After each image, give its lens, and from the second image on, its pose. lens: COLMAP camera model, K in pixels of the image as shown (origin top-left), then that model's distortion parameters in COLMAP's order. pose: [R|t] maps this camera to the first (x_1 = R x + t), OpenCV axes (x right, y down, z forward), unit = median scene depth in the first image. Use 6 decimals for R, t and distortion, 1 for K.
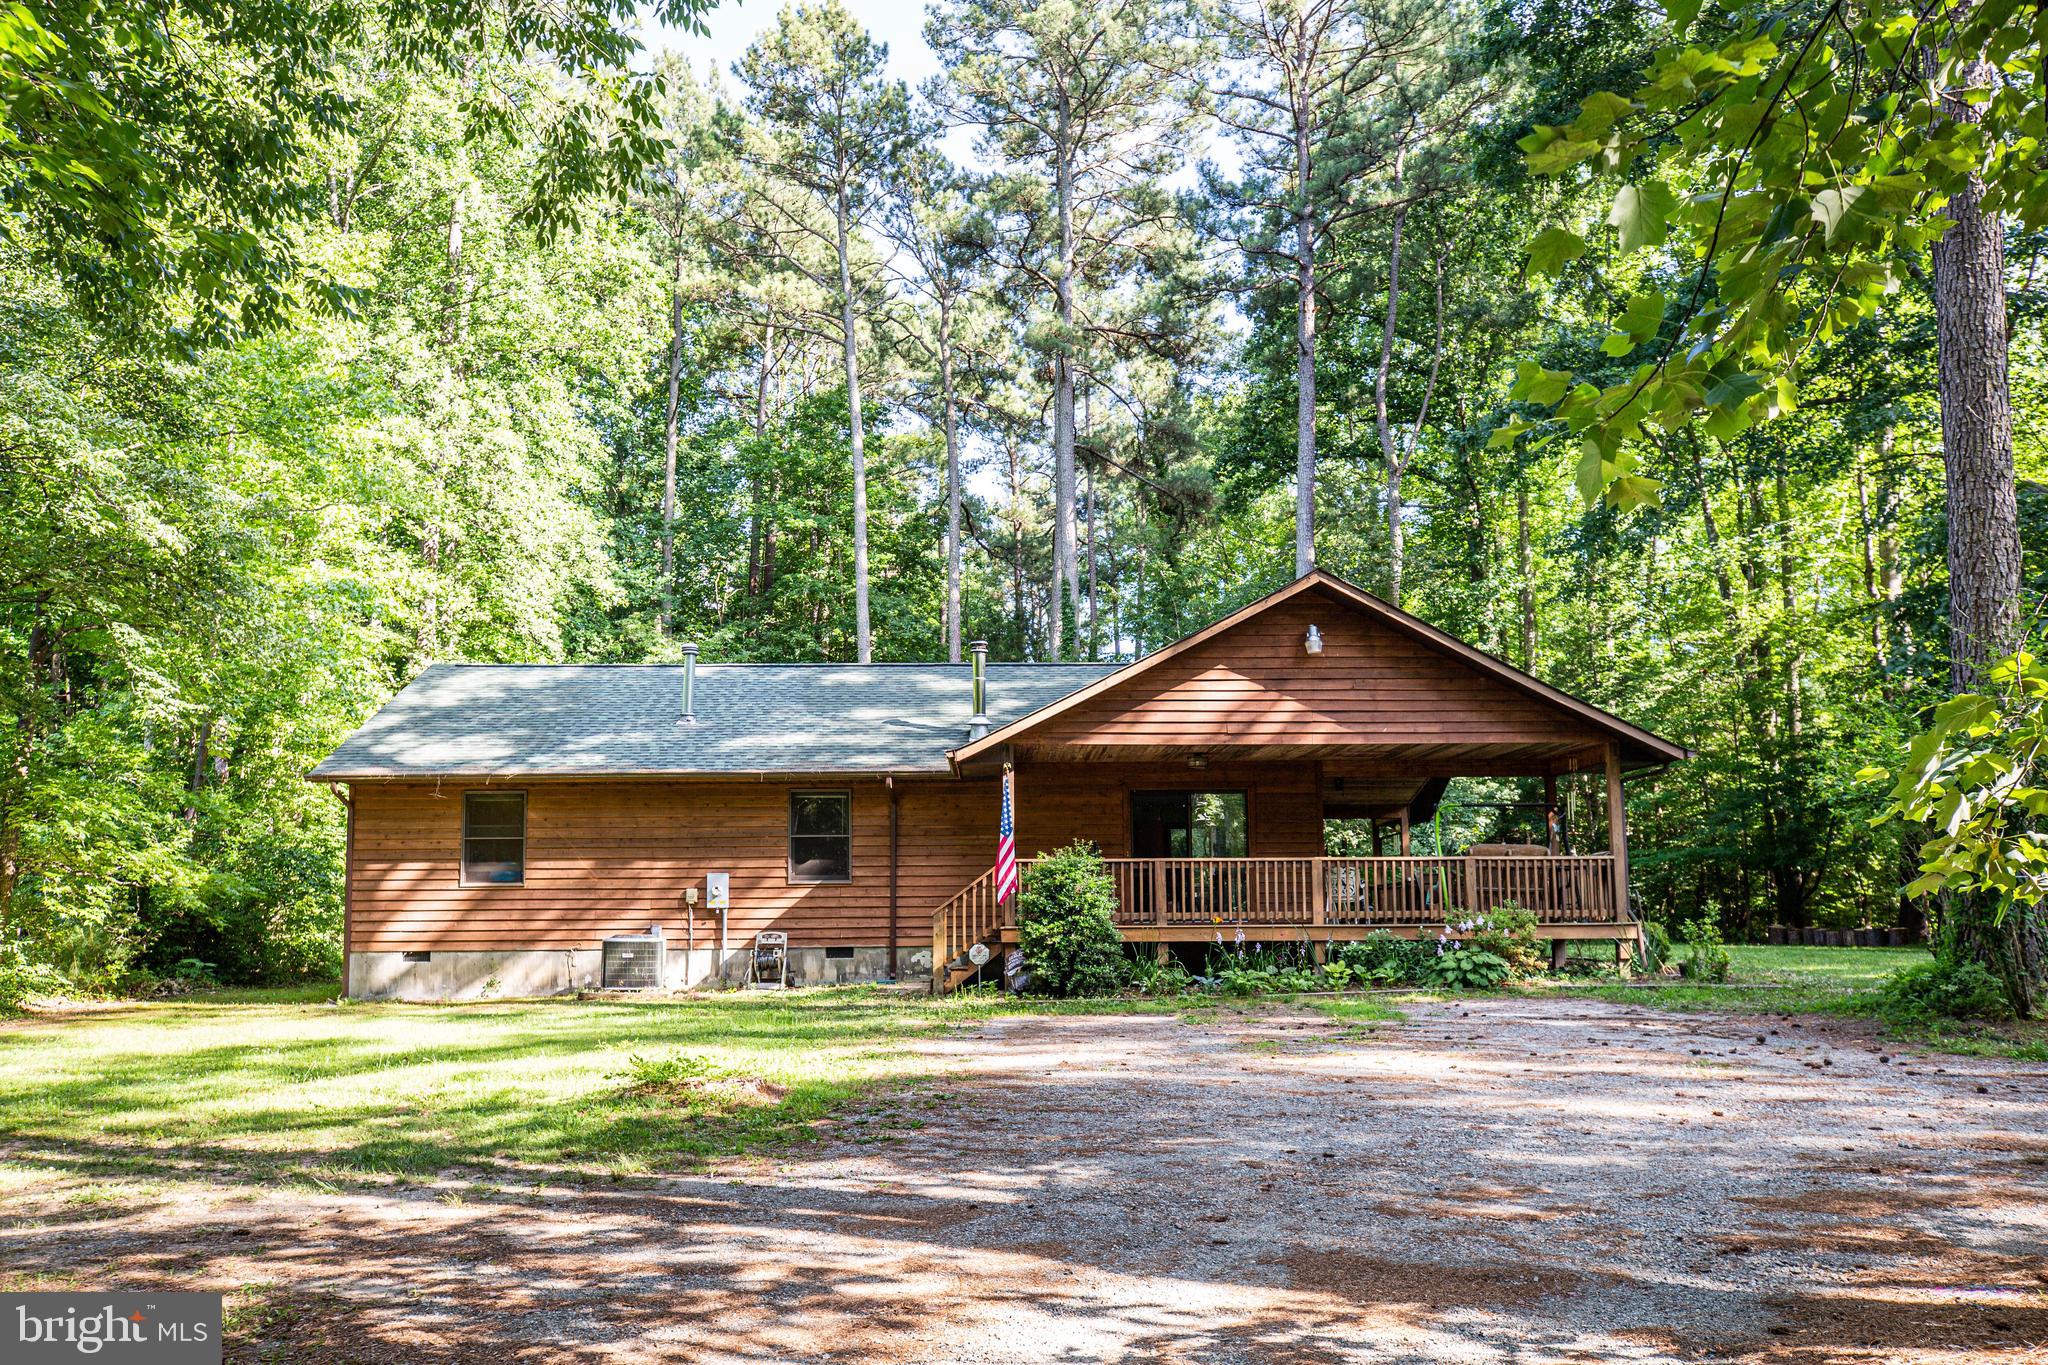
lens RADIAL K [[1602.9, 0, 1094.8], [0, 1602.9, 758.5], [0, 0, 1]] dist [0.020460, 0.000856]
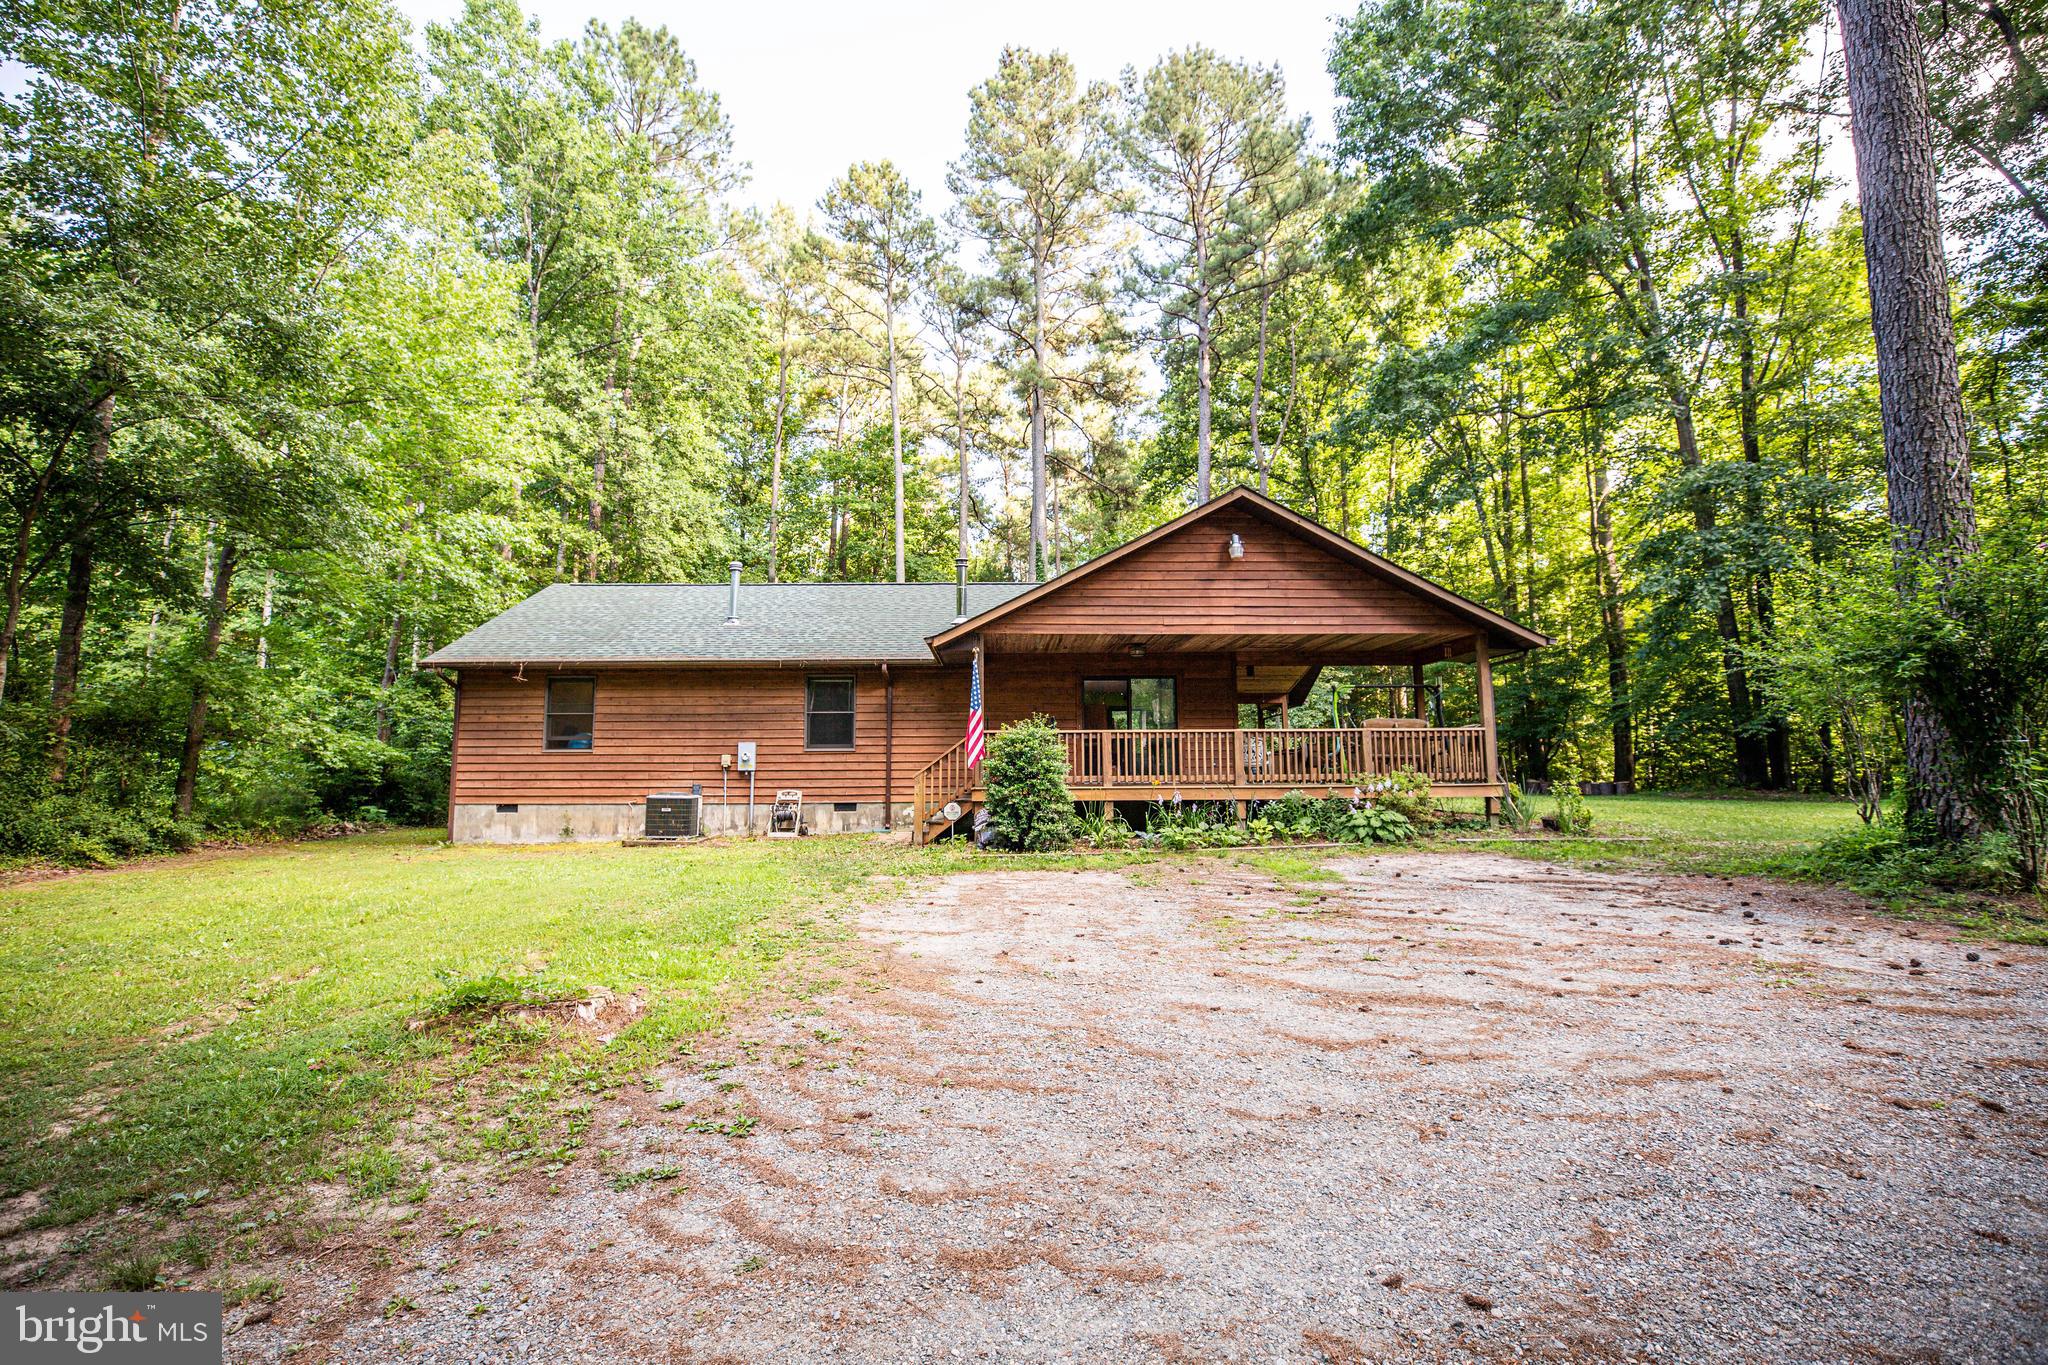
lens RADIAL K [[957.8, 0, 1074.0], [0, 957.8, 682.9], [0, 0, 1]] dist [-0.032331, 0.000406]
pose [[0.999927, 0.001254, 0.012035, 0.005595], [-0.001329, 0.999980, 0.006184, 0.016156], [-0.012027, -0.006199, 0.999908, 0.204569]]
